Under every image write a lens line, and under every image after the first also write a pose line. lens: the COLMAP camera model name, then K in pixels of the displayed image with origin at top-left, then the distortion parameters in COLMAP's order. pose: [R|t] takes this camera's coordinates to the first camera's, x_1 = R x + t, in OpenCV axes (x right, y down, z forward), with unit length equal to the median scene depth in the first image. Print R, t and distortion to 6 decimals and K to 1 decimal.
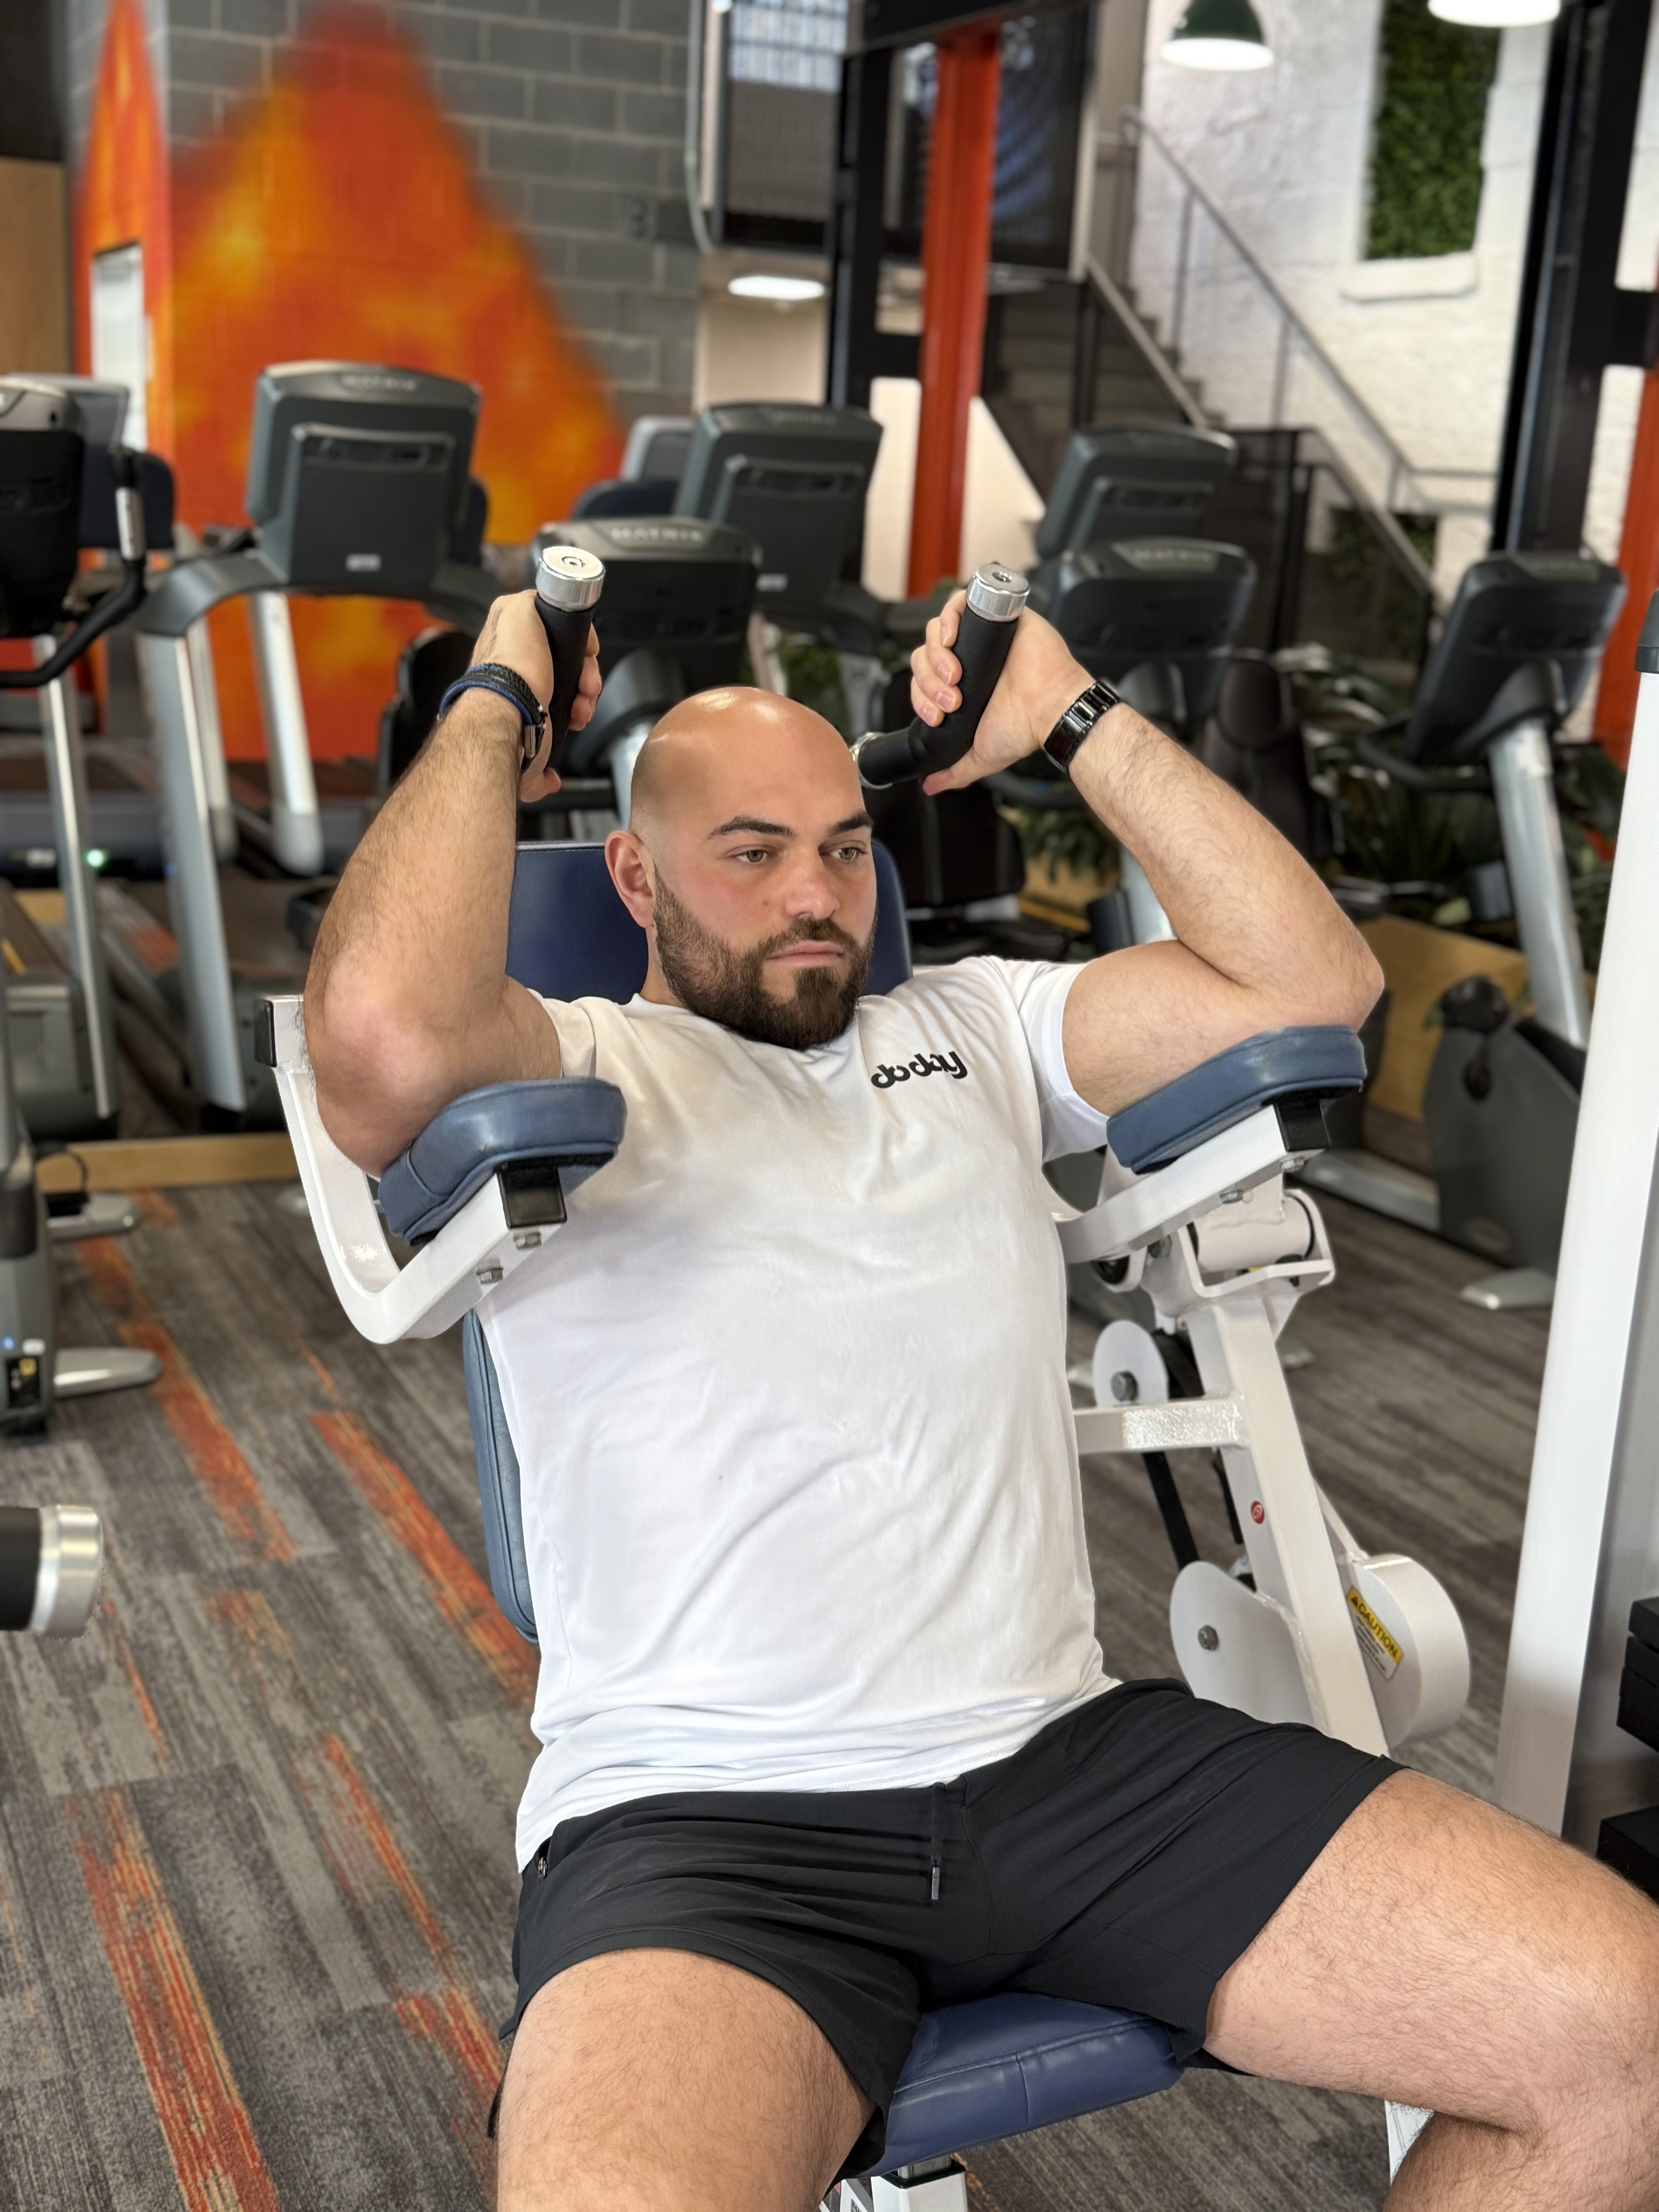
lens RADIAL K [[2434.0, 0, 829.5], [0, 2434.0, 1106.0], [0, 0, 1]] dist [0.119638, -0.400249]
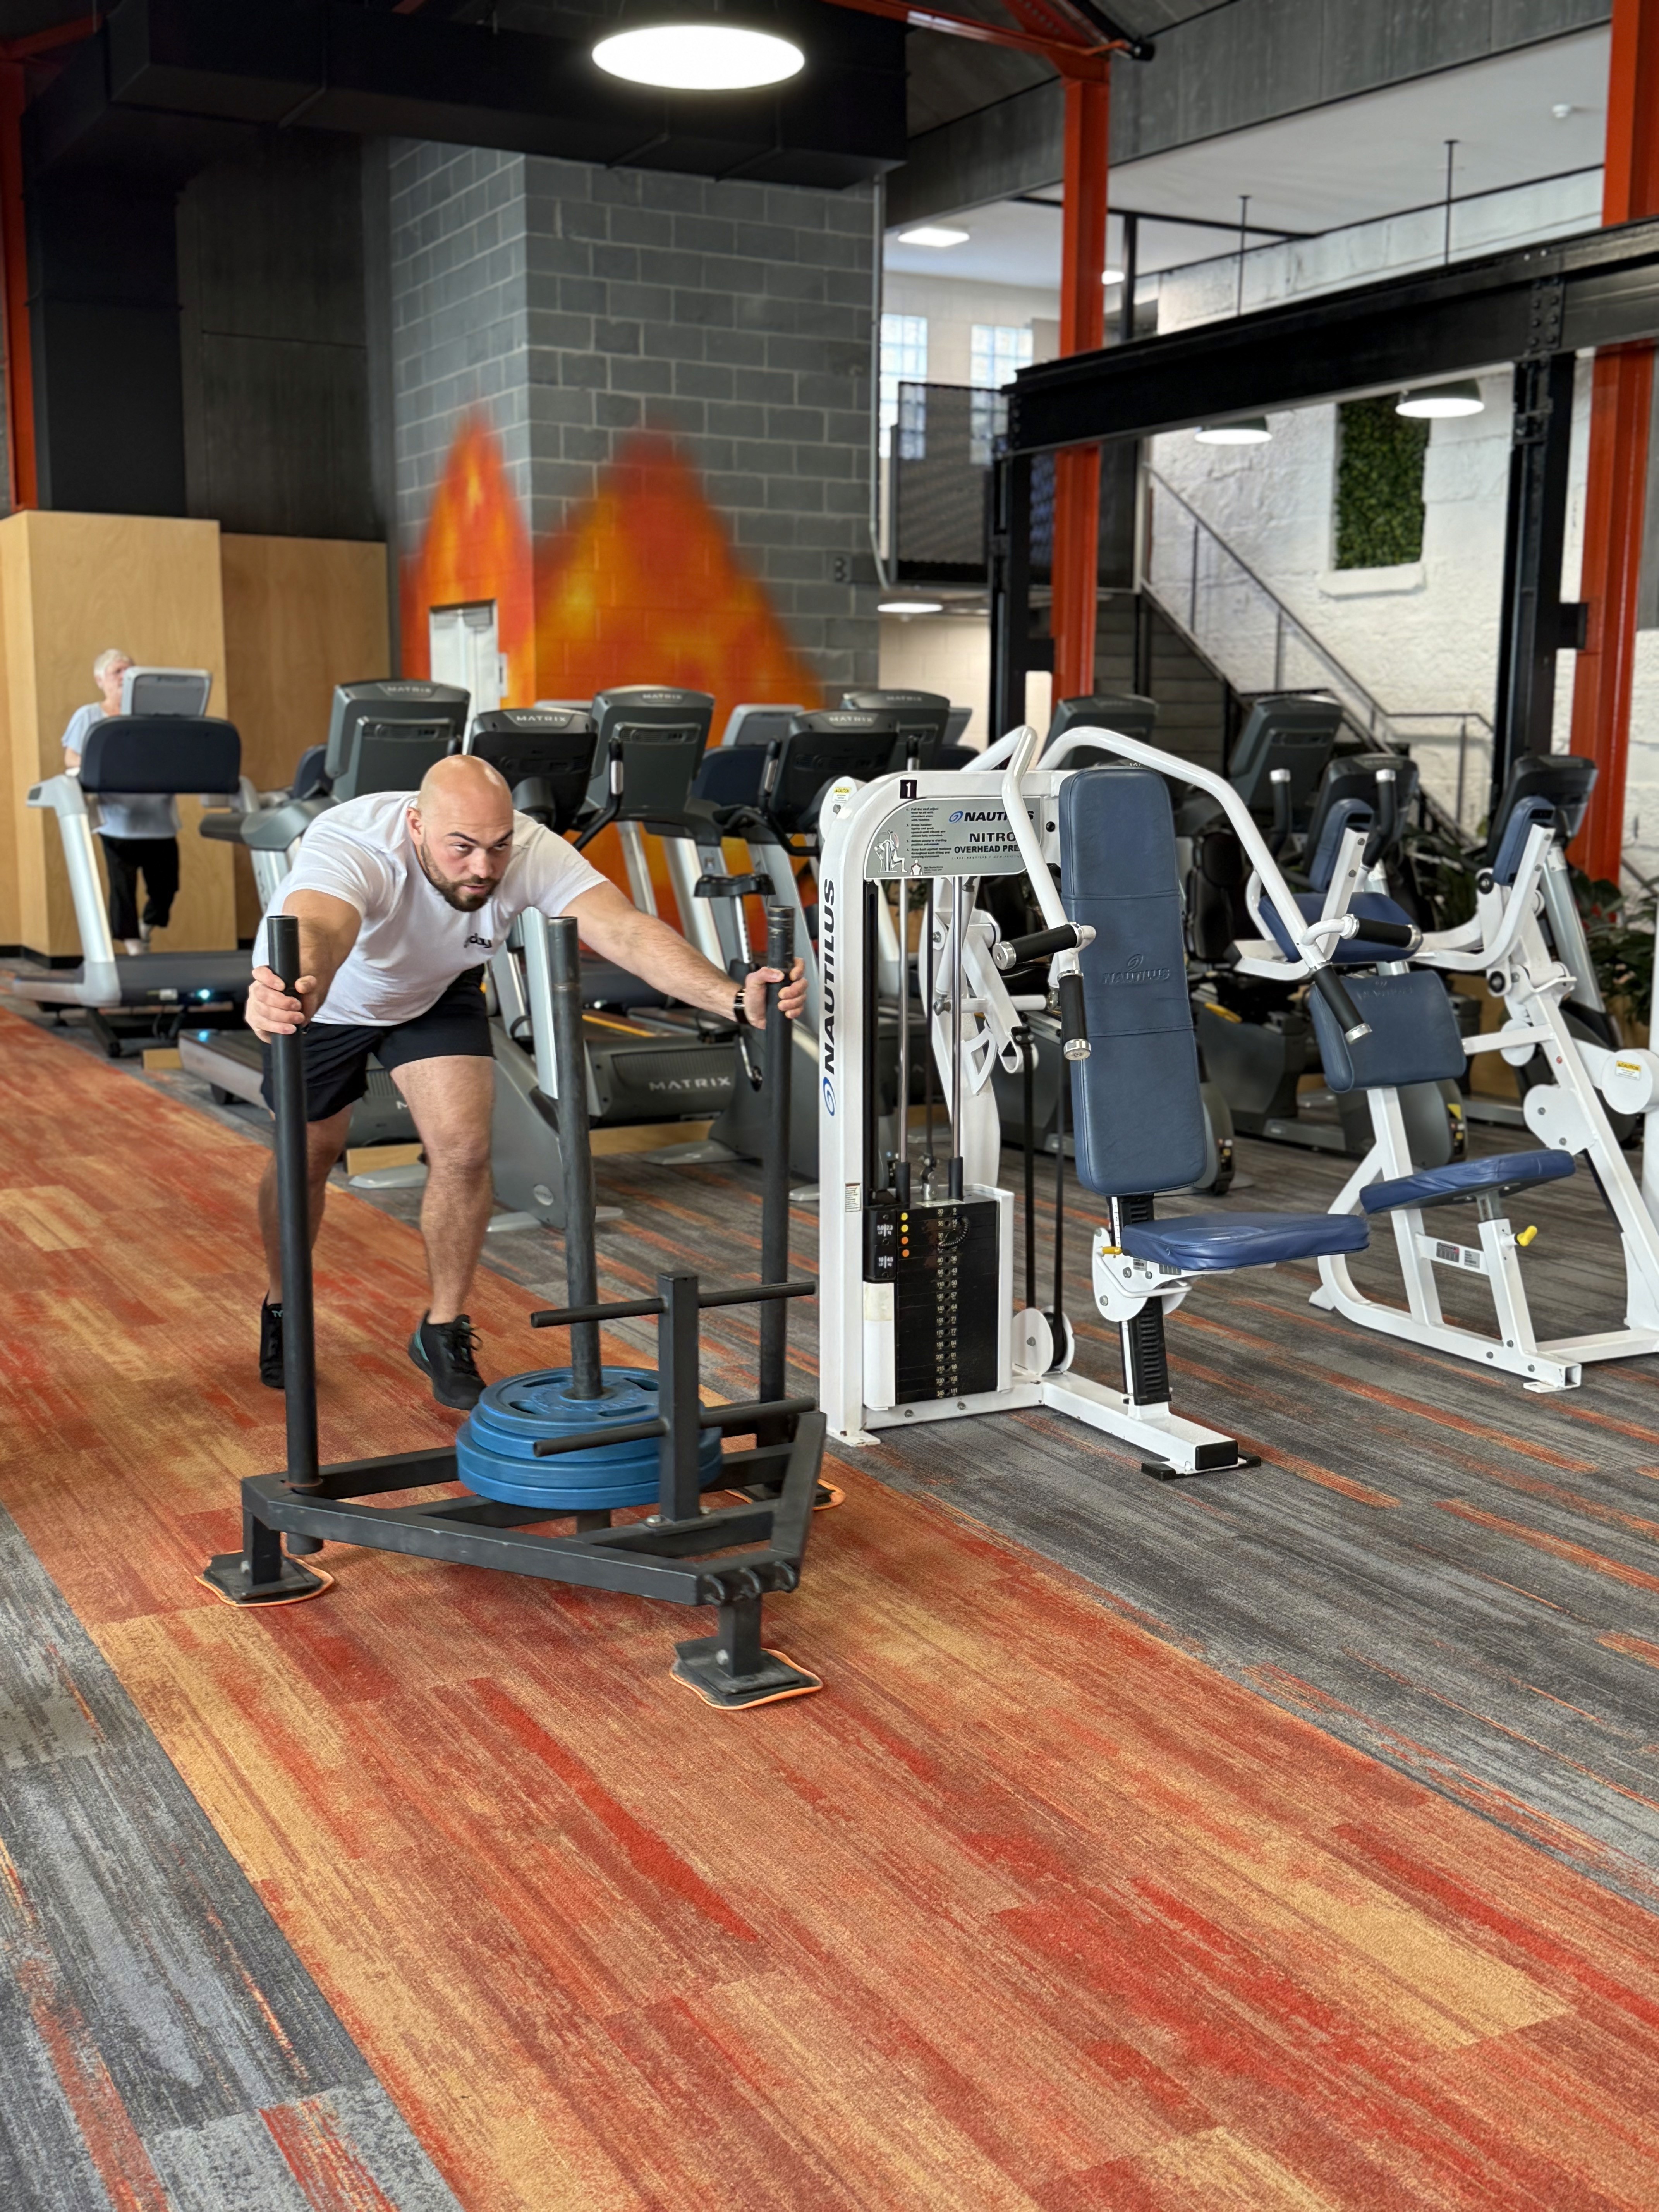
lens RADIAL K [[2382.1, 0, 829.5], [0, 2382.1, 1106.0], [0, 0, 1]] dist [0.024837, 0.013789]
pose [[0.997684, -0.056593, 0.037746, -0.149512], [0.060092, 0.993259, -0.099119, 0.082106], [-0.031882, 0.101157, 0.994359, -0.334078]]
